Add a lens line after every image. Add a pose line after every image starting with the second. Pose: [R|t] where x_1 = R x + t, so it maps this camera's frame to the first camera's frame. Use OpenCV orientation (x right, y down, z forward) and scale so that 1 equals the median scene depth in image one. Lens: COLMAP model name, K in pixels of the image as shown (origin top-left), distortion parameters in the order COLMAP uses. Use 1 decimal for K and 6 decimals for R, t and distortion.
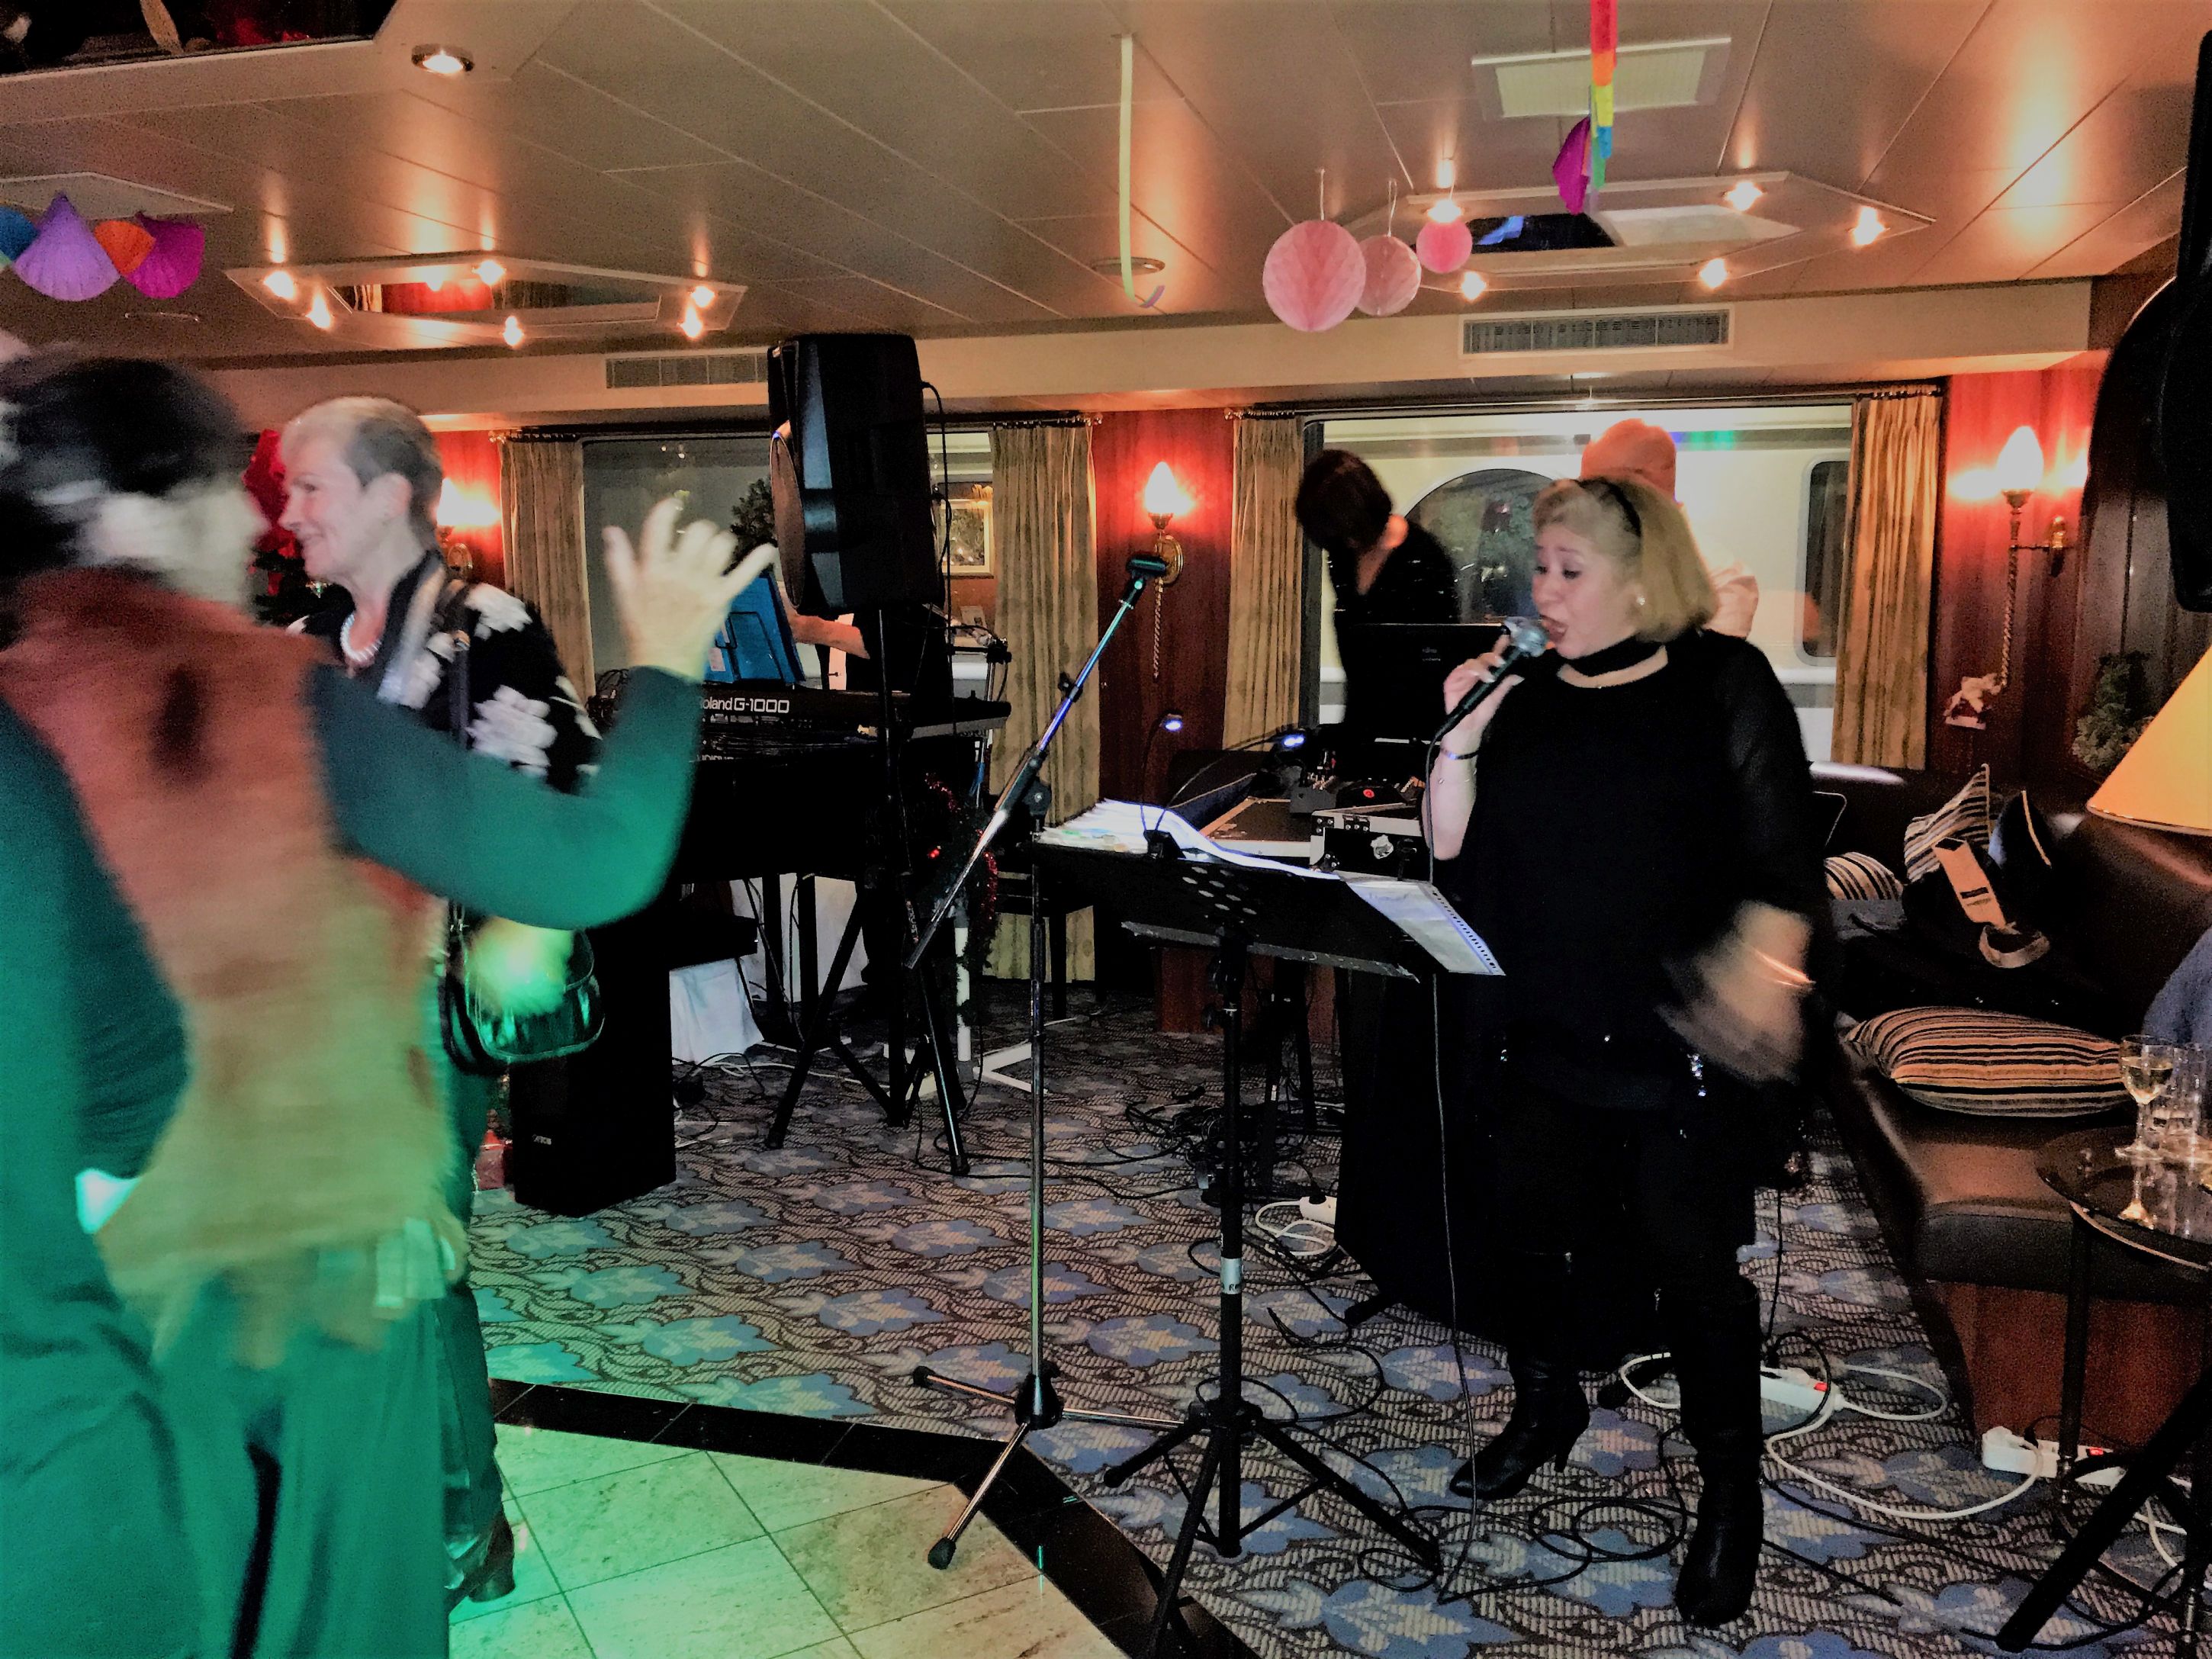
lens RADIAL K [[1820.8, 0, 1086.9], [0, 1820.8, 827.1], [0, 0, 1]] dist [0.024295, -0.016929]
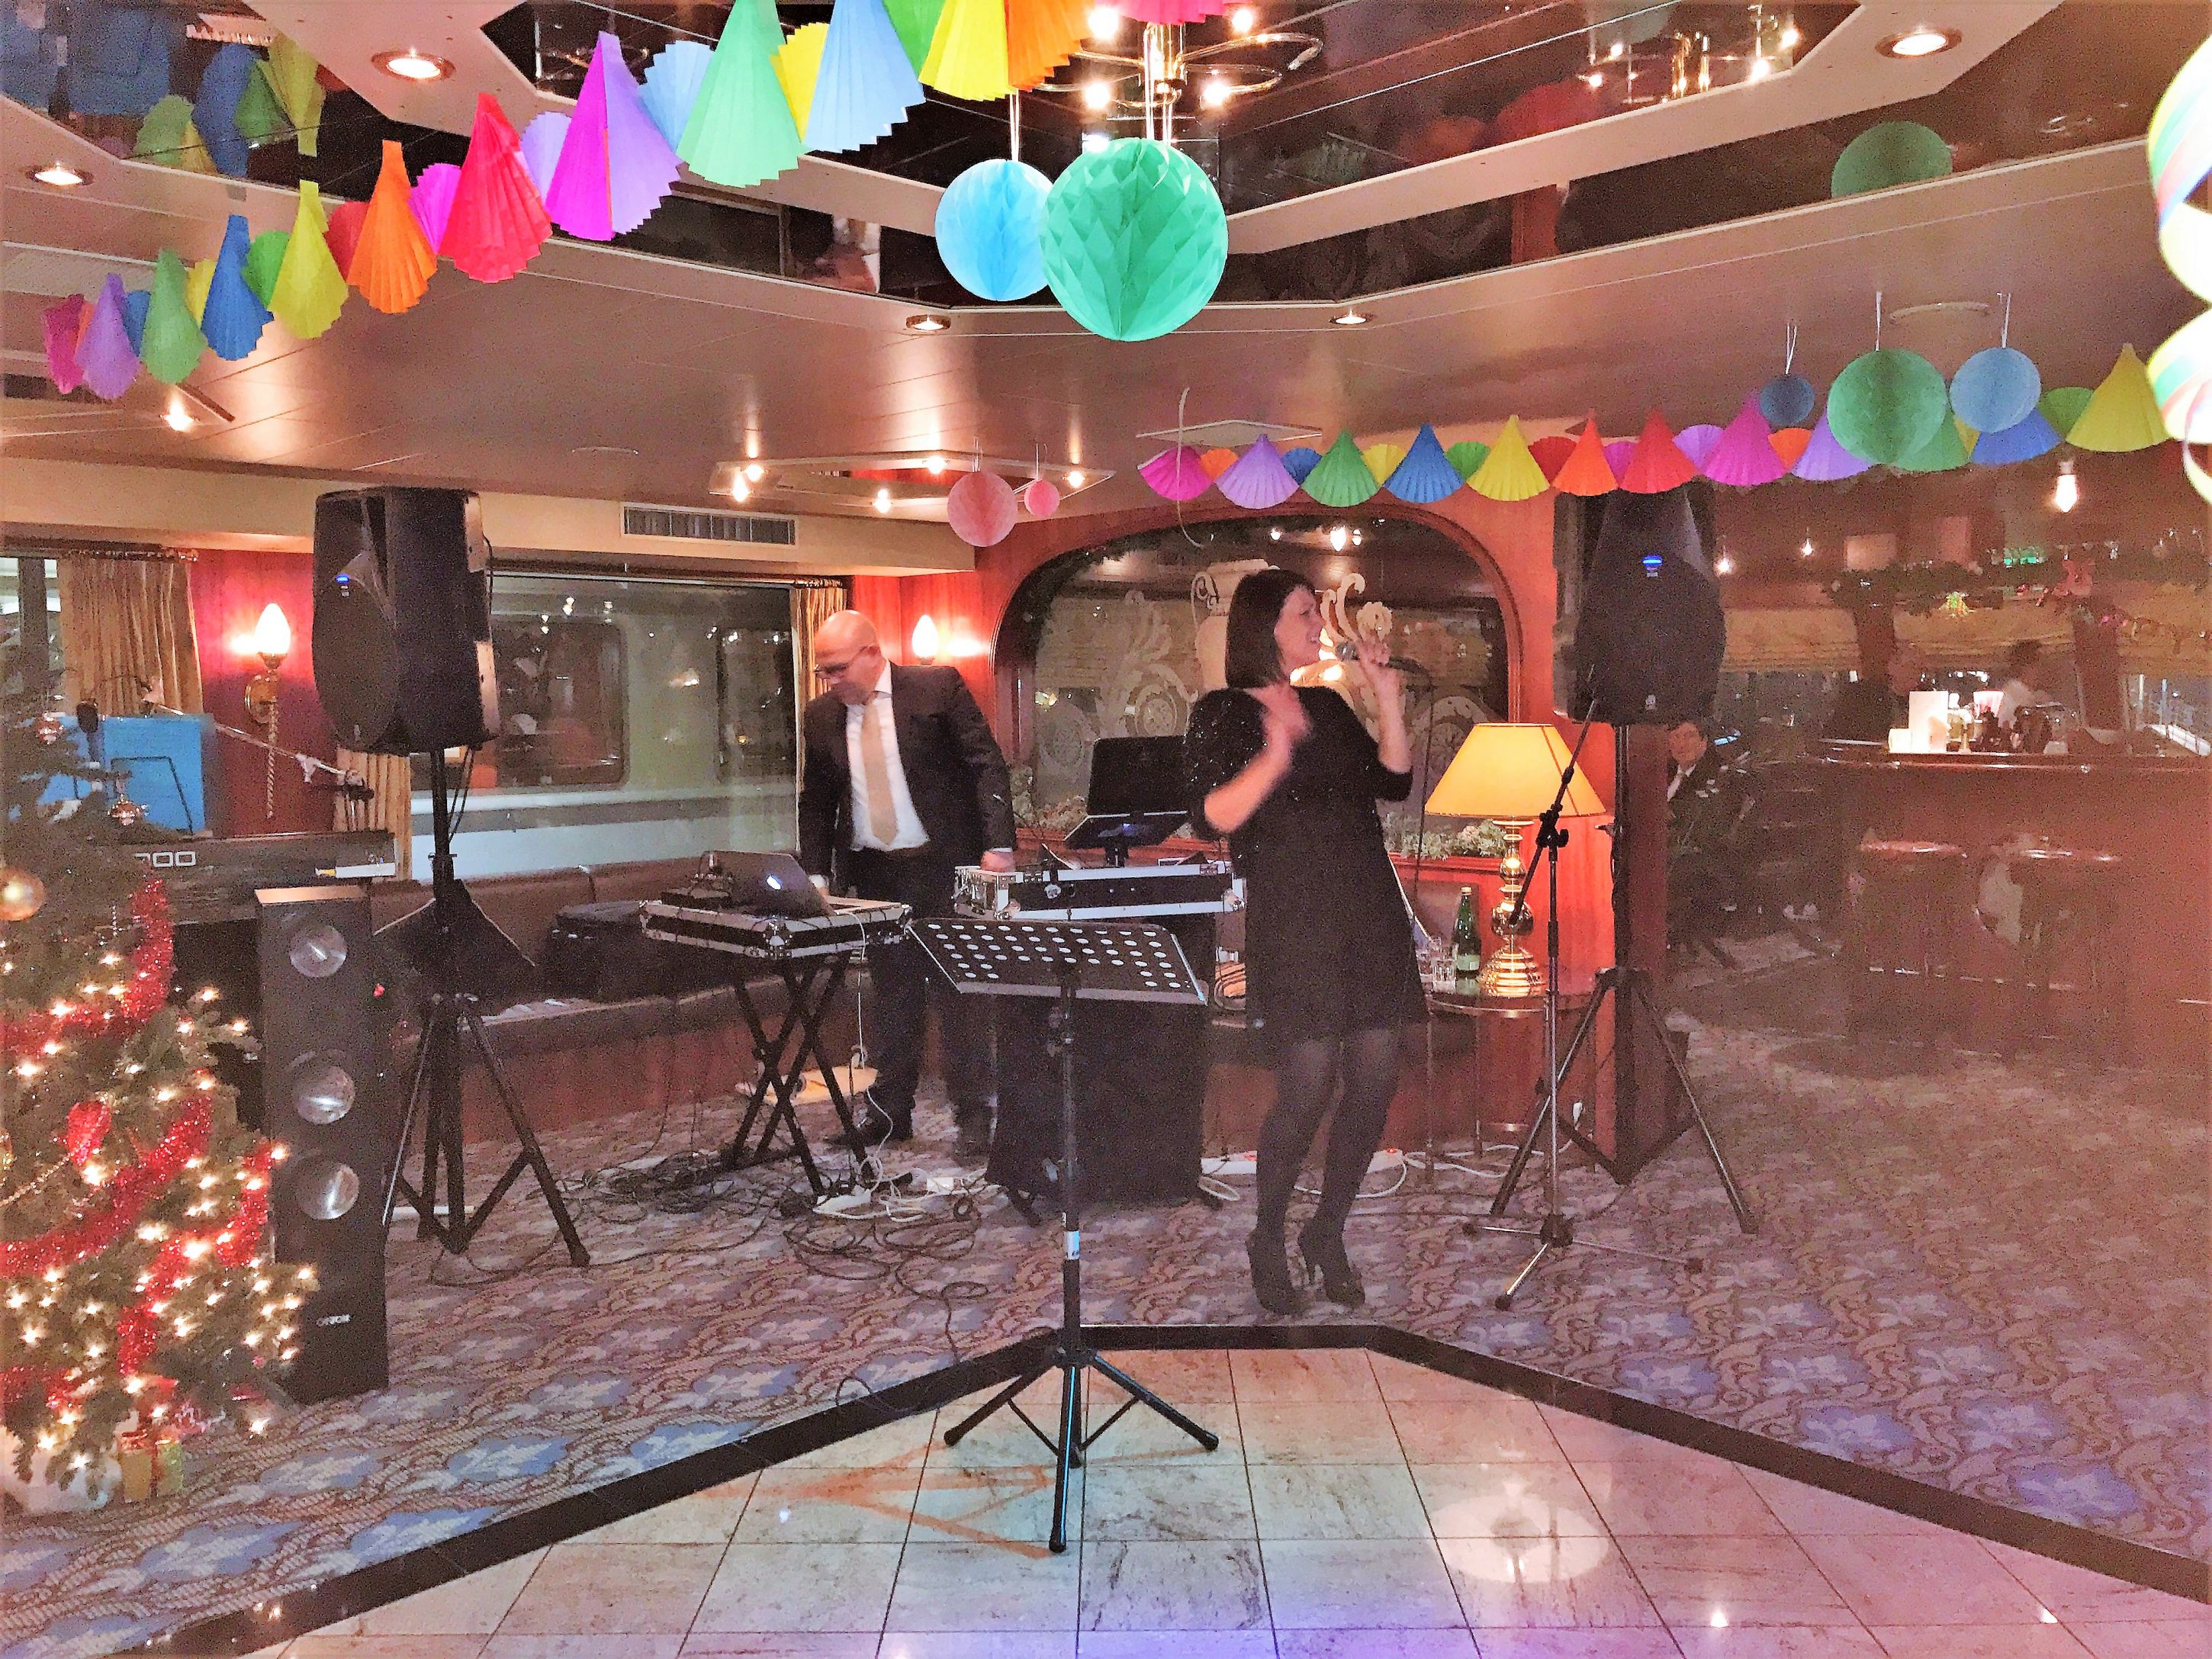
lens RADIAL K [[1820.8, 0, 1118.1], [0, 1820.8, 835.6], [0, 0, 1]] dist [0.024295, -0.016929]
pose [[0.493896, -0.061996, 0.867308, -0.901028], [0.134586, 0.990885, -0.005811, -0.010938], [-0.859042, 0.119598, 0.497738, 0.180411]]
